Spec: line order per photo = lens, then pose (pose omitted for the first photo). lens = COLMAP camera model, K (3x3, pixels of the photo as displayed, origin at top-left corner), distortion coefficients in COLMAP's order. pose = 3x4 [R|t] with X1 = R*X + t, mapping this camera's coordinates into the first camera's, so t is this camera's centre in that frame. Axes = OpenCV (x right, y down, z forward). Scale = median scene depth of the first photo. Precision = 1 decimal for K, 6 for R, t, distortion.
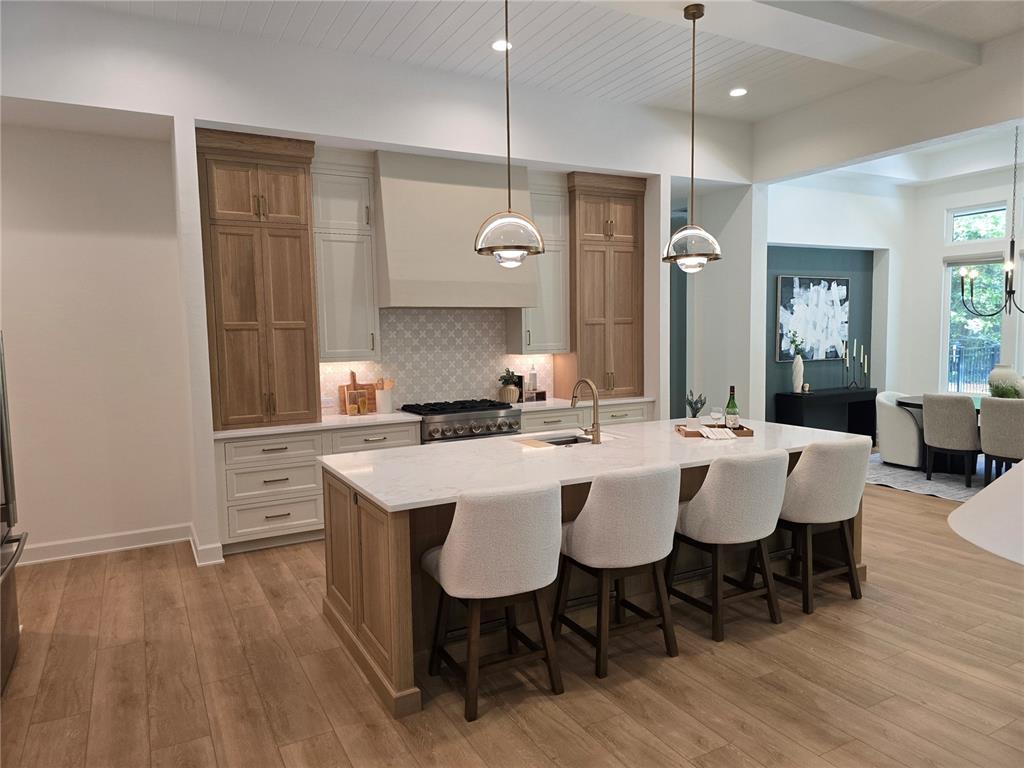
lens RADIAL K [[689.8, 0, 512.8], [0, 689.8, 381.2], [0, 0, 1]] dist [0.041203, -0.038219]
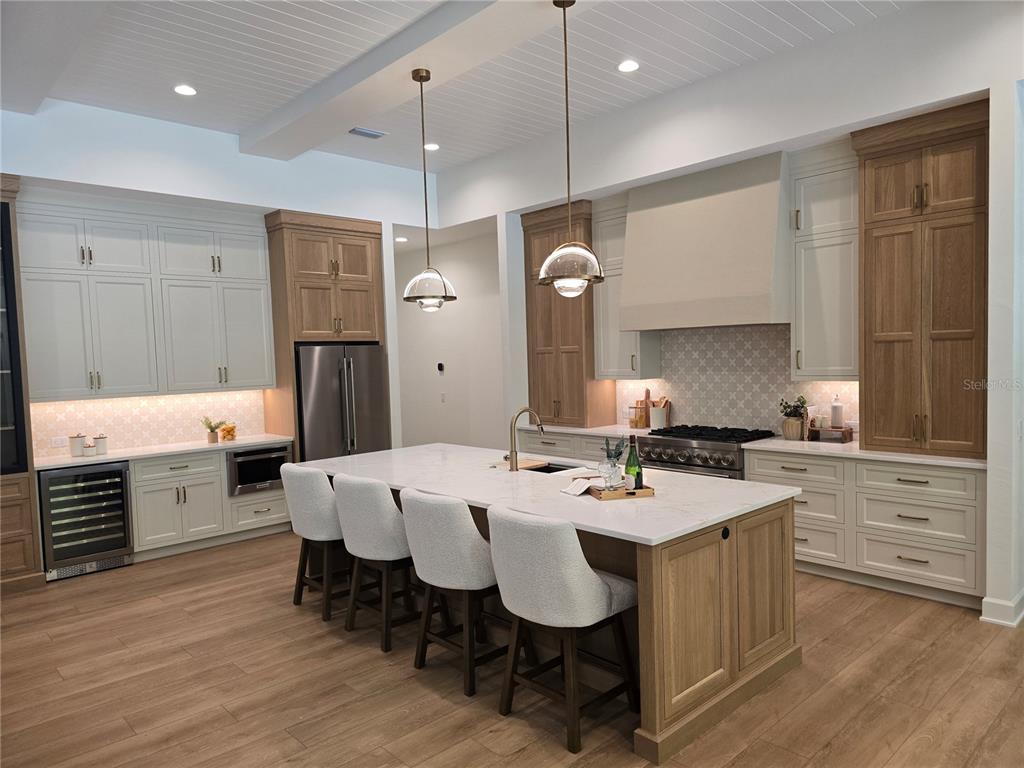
lens RADIAL K [[689.8, 0, 512.1], [0, 689.8, 389.2], [0, 0, 1]] dist [0.041203, -0.038219]
pose [[0.245417, 0.059710, -0.967577, 0.749486], [-0.045486, 0.997711, 0.050032, -0.056184], [0.968350, 0.031733, 0.247572, 0.497449]]
